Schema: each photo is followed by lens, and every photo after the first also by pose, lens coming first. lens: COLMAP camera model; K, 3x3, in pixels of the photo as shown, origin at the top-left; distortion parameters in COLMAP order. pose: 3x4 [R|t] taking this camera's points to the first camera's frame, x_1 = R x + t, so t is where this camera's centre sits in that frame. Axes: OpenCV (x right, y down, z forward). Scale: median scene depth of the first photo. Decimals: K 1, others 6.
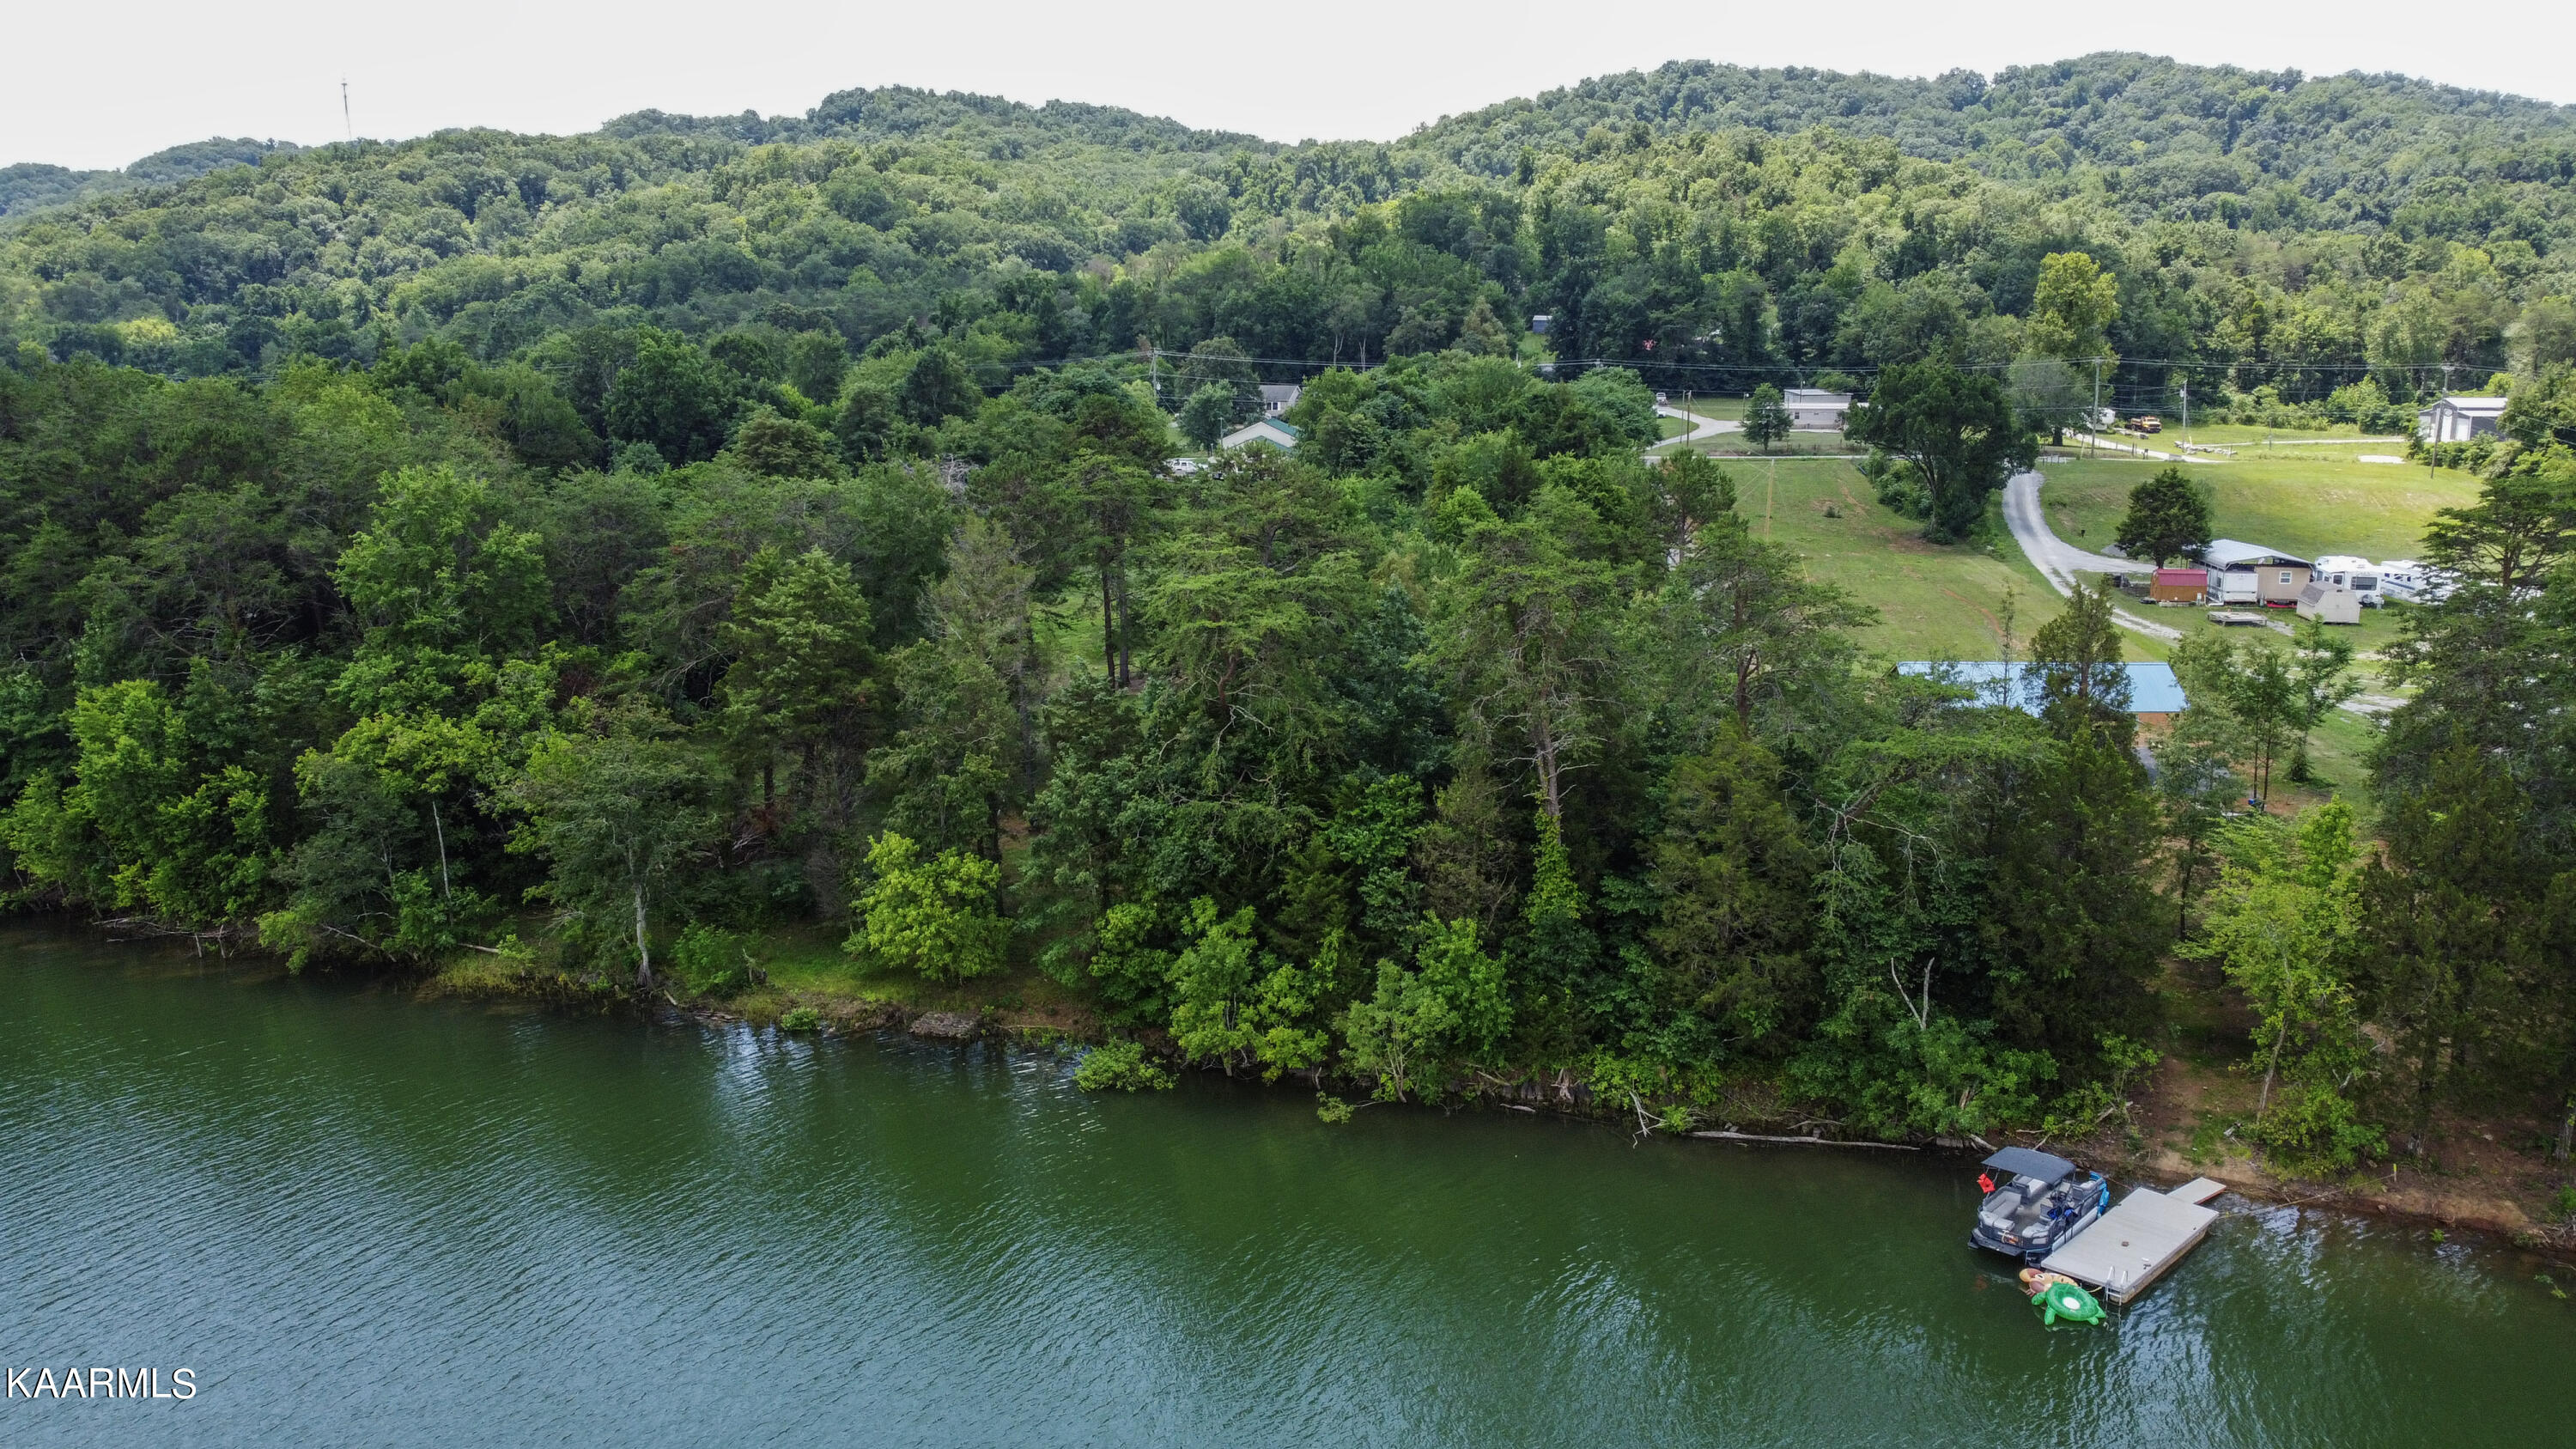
lens RADIAL K [[1926.2, 0, 1288.0], [0, 1926.2, 724.5], [0, 0, 1]] dist [-0.001241, -0.005214]
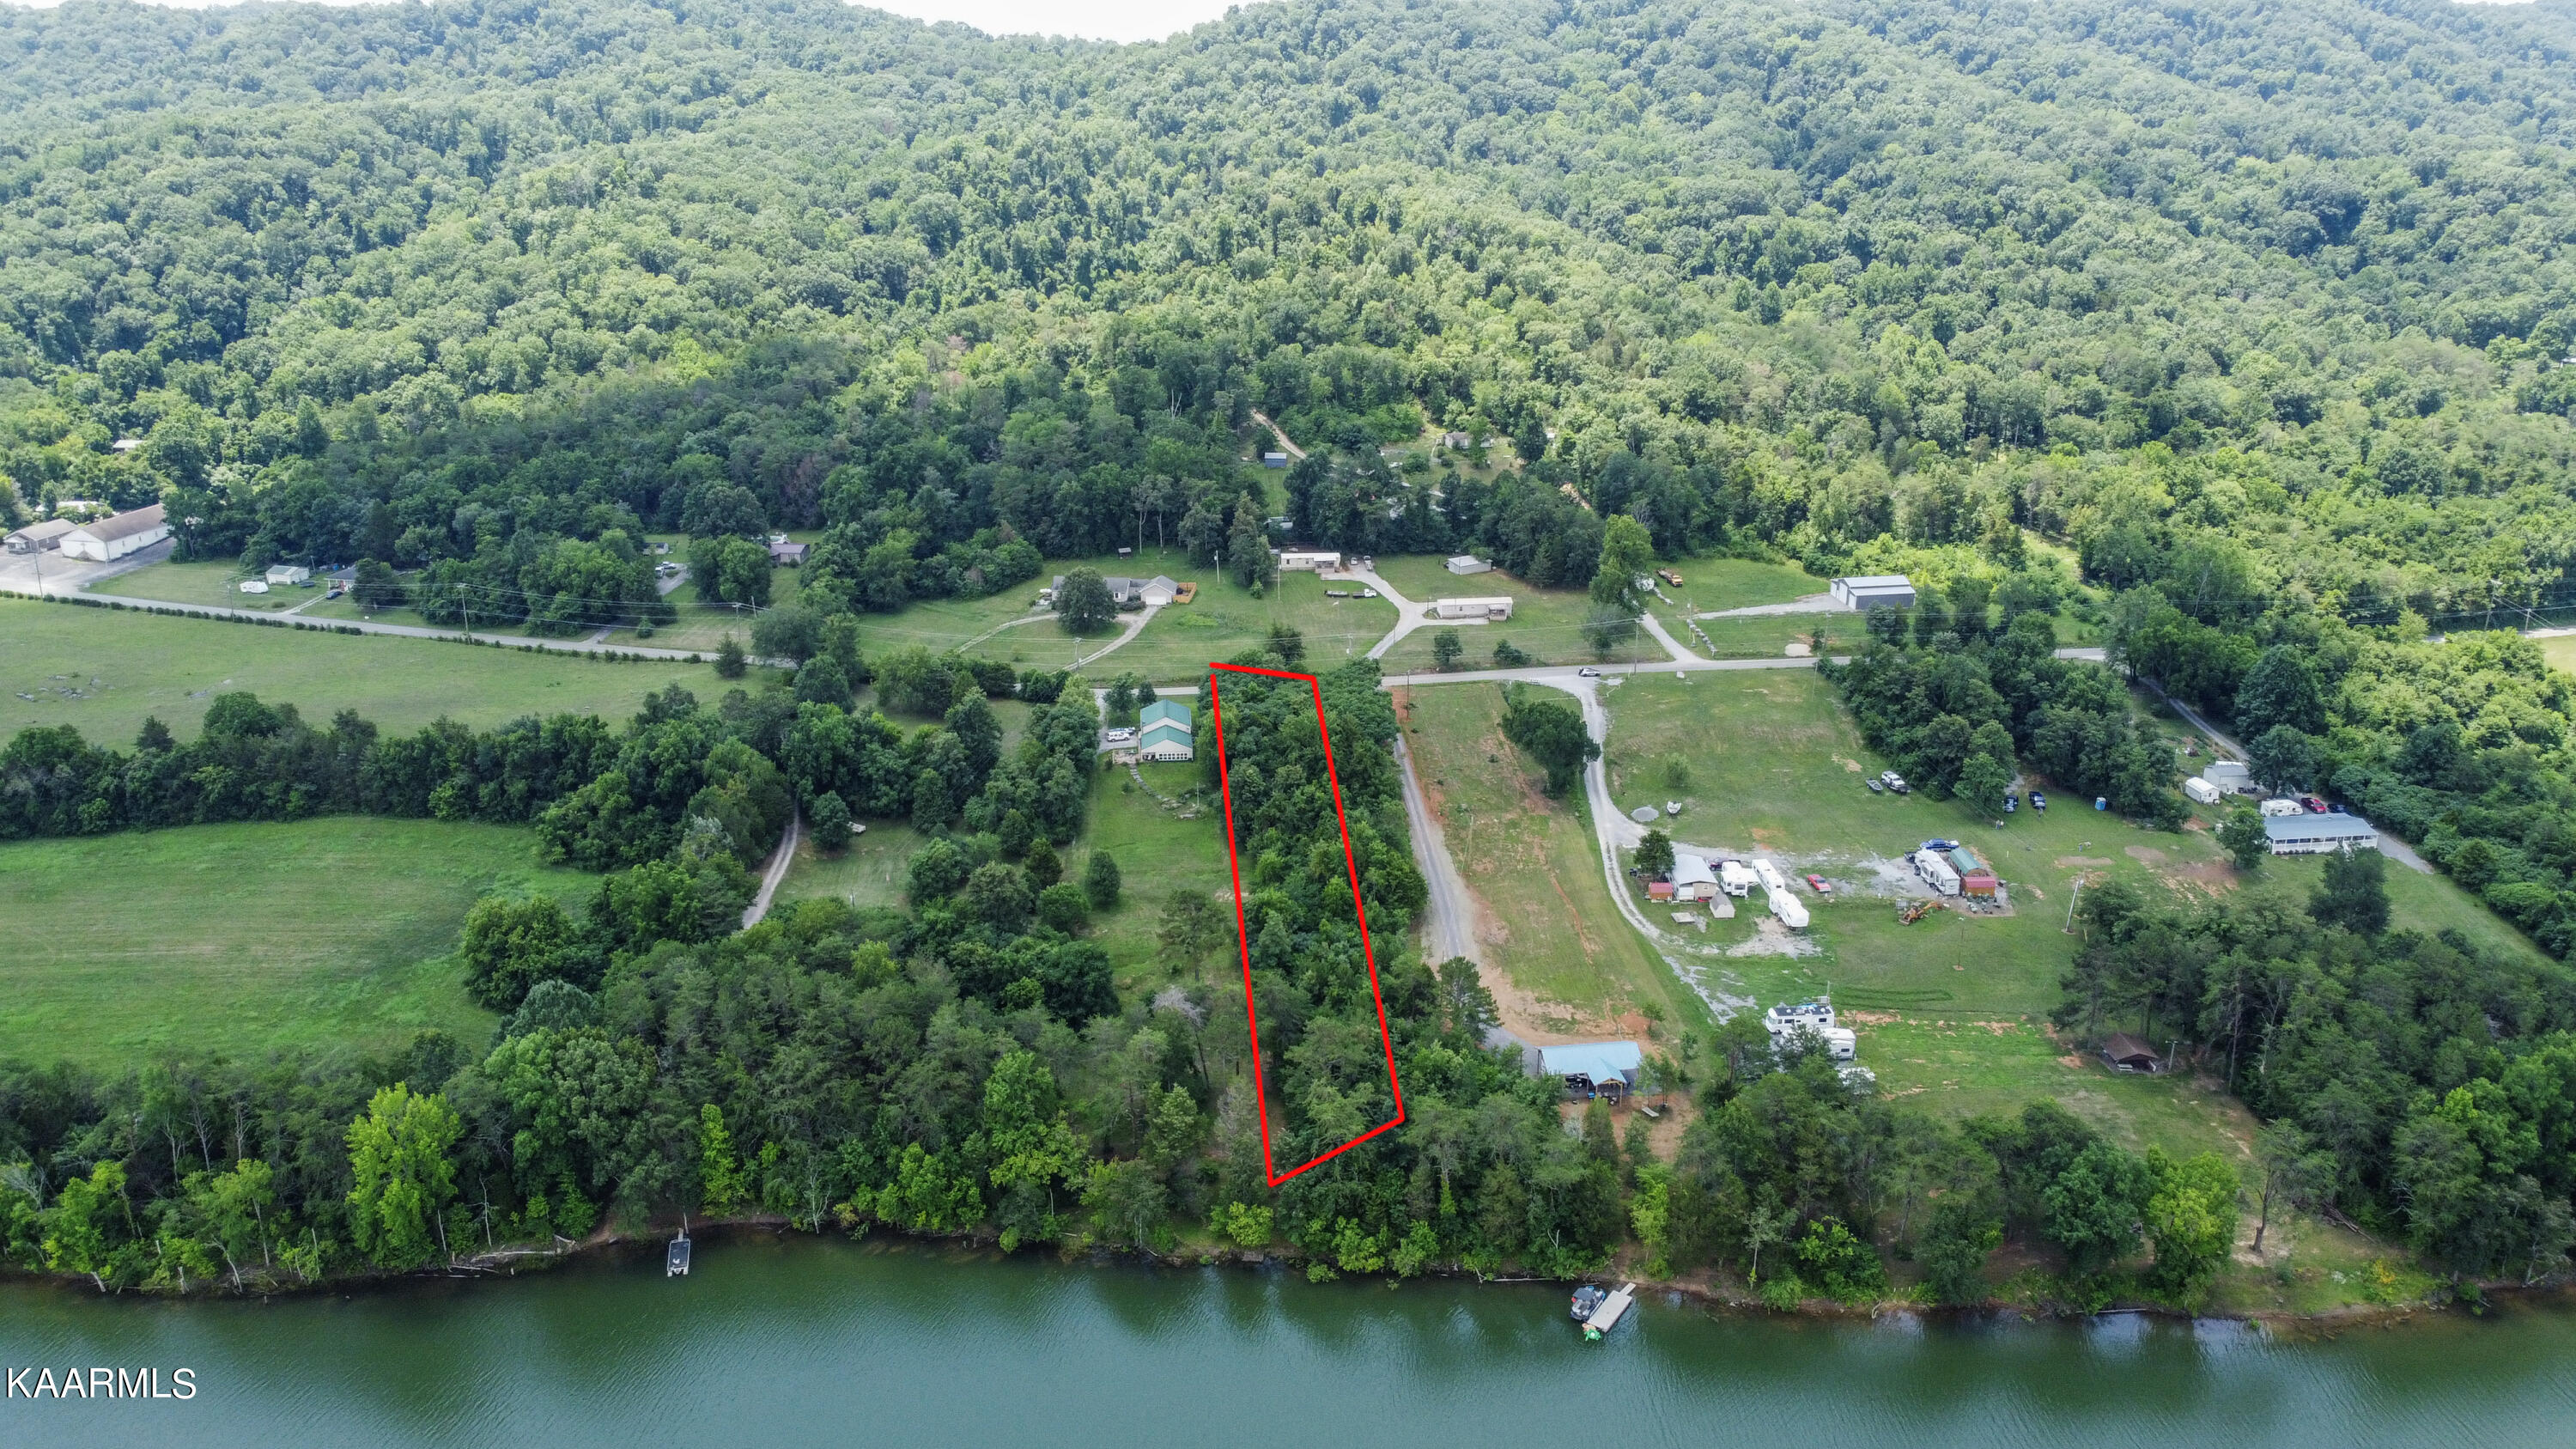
lens RADIAL K [[1922.4, 0, 1288.0], [0, 1922.4, 724.5], [0, 0, 1]] dist [-0.001572, -0.008300]
pose [[0.980217, -0.067269, 0.186142, -0.143214], [0.039437, 0.987994, 0.149371, -0.256216], [-0.193956, -0.139075, 0.971102, -0.421974]]
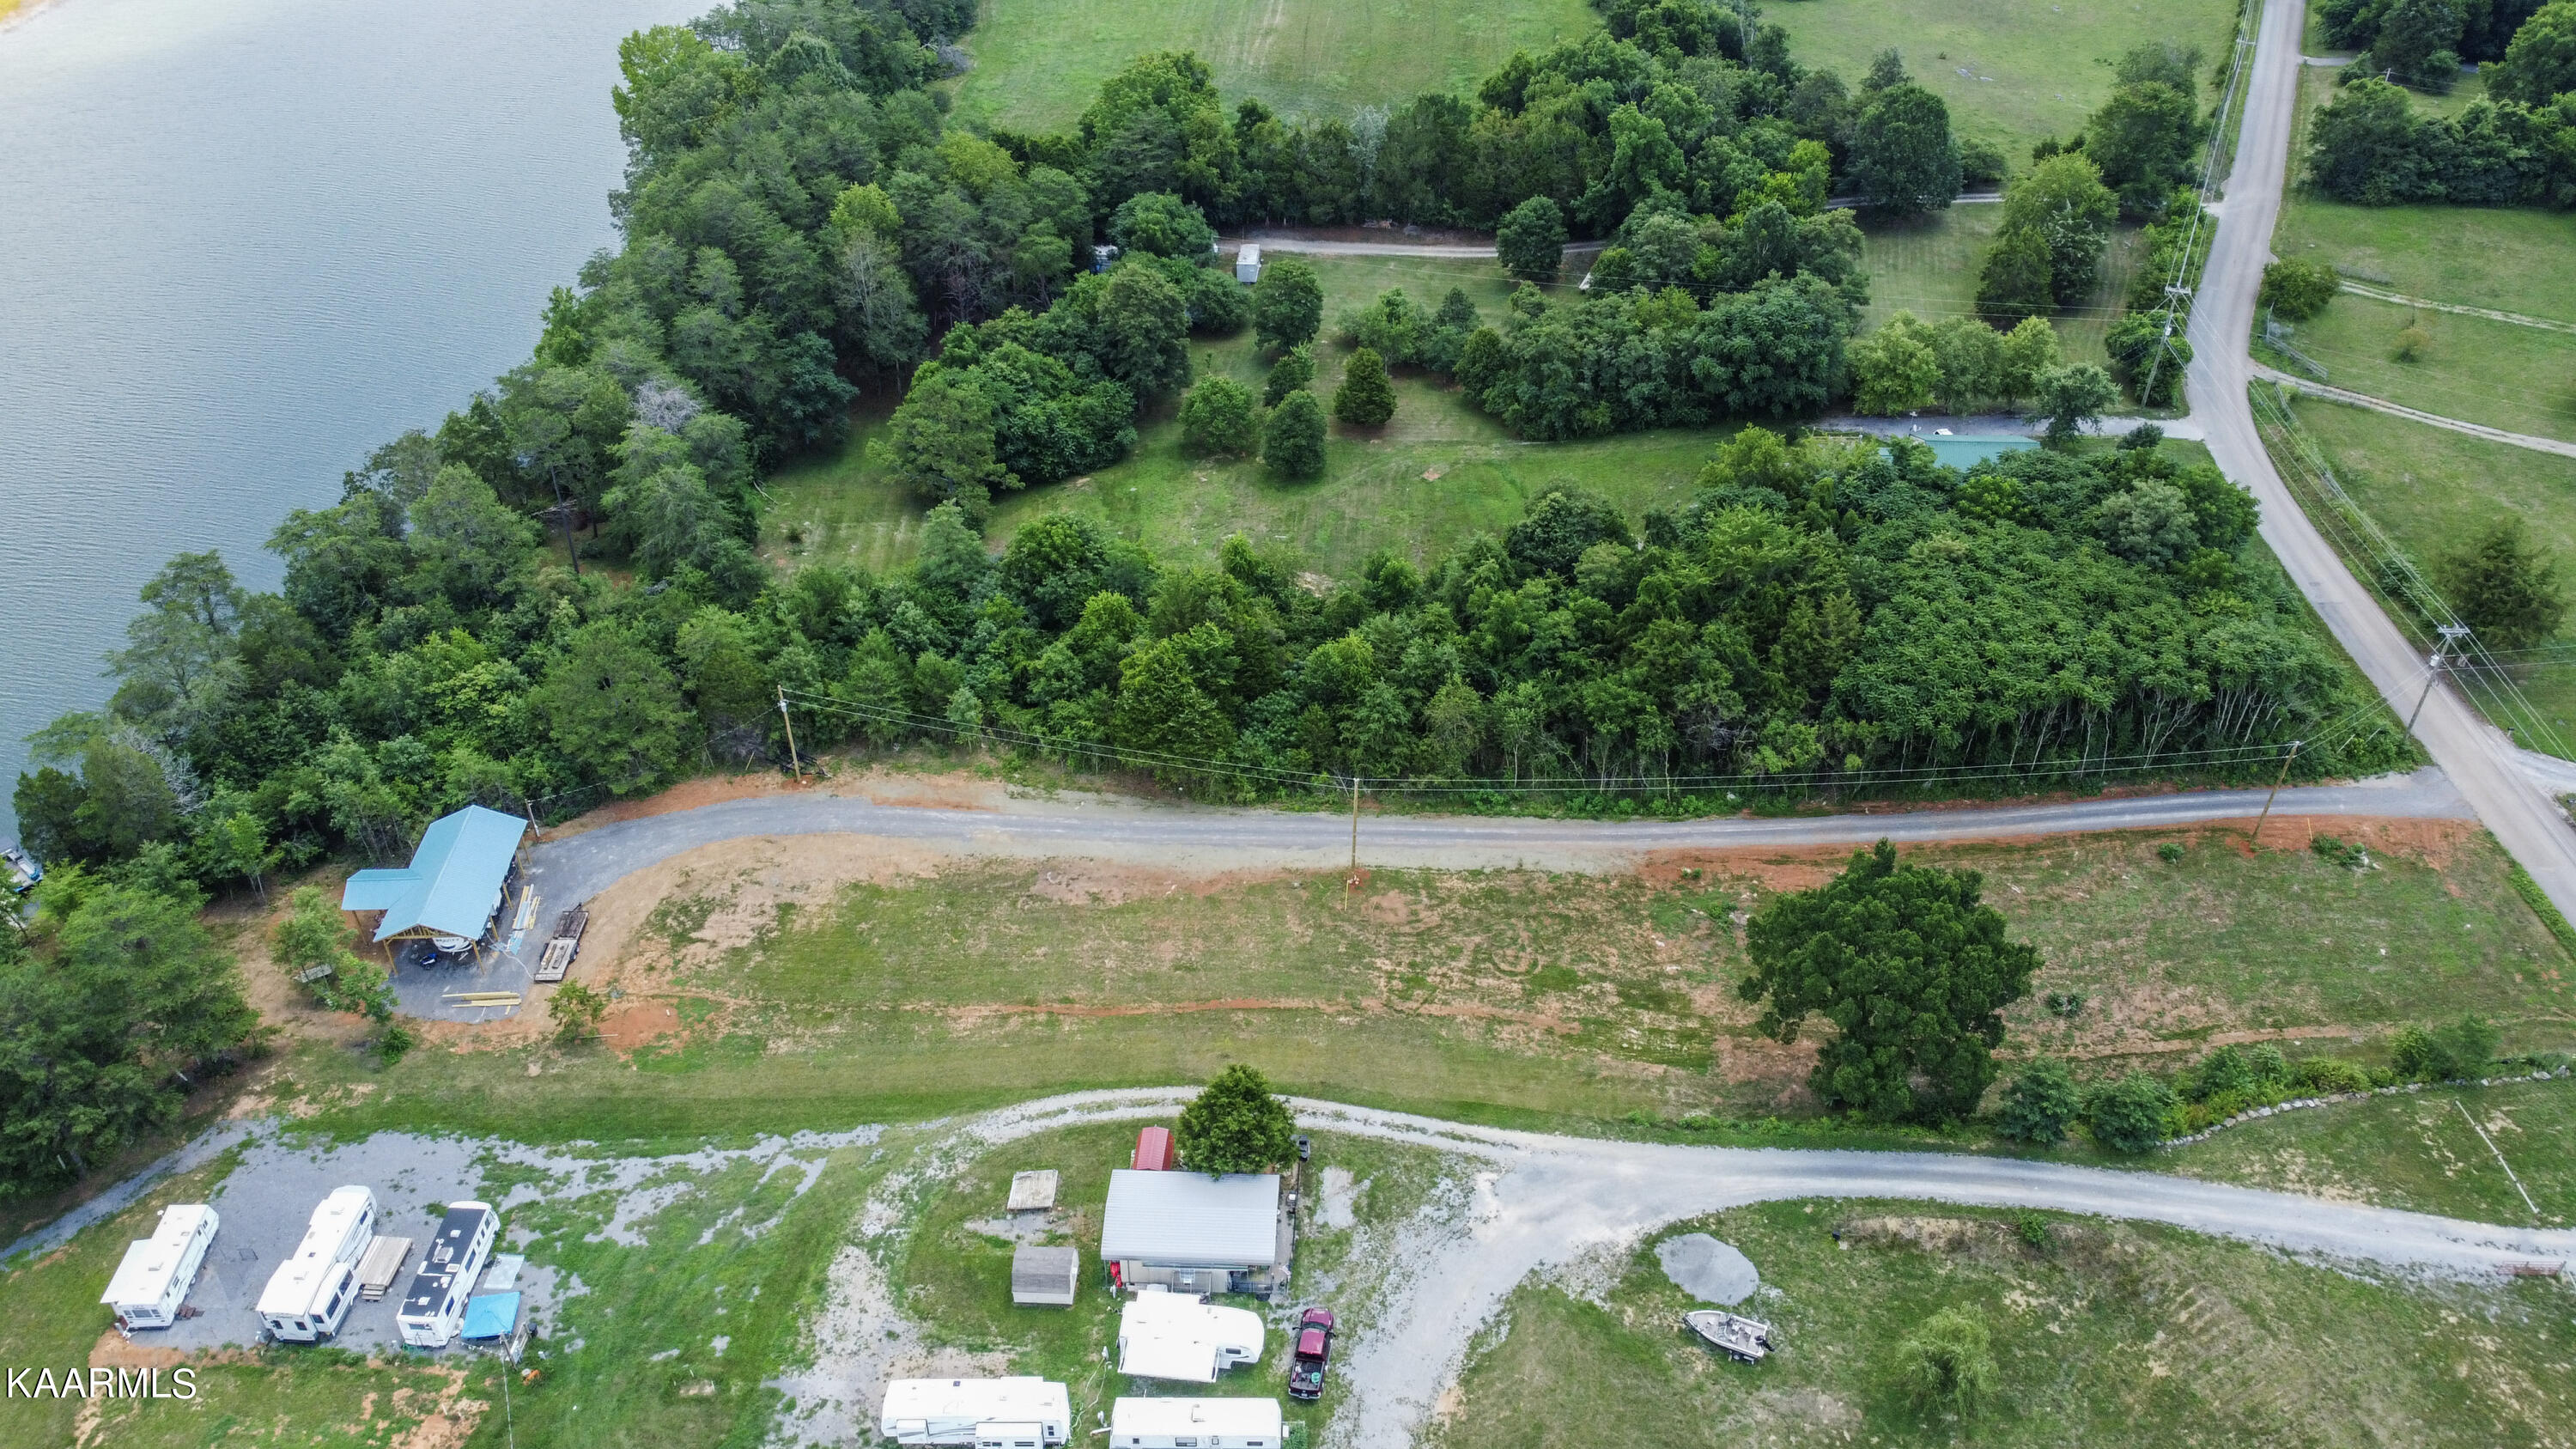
lens RADIAL K [[1926.2, 0, 1288.0], [0, 1926.2, 724.5], [0, 0, 1]] dist [-0.001241, -0.005214]
pose [[0.097137, 0.616354, -0.781455, 0.440438], [-0.195160, 0.781721, 0.592305, -0.320225], [0.975949, 0.094974, 0.196221, 0.378360]]
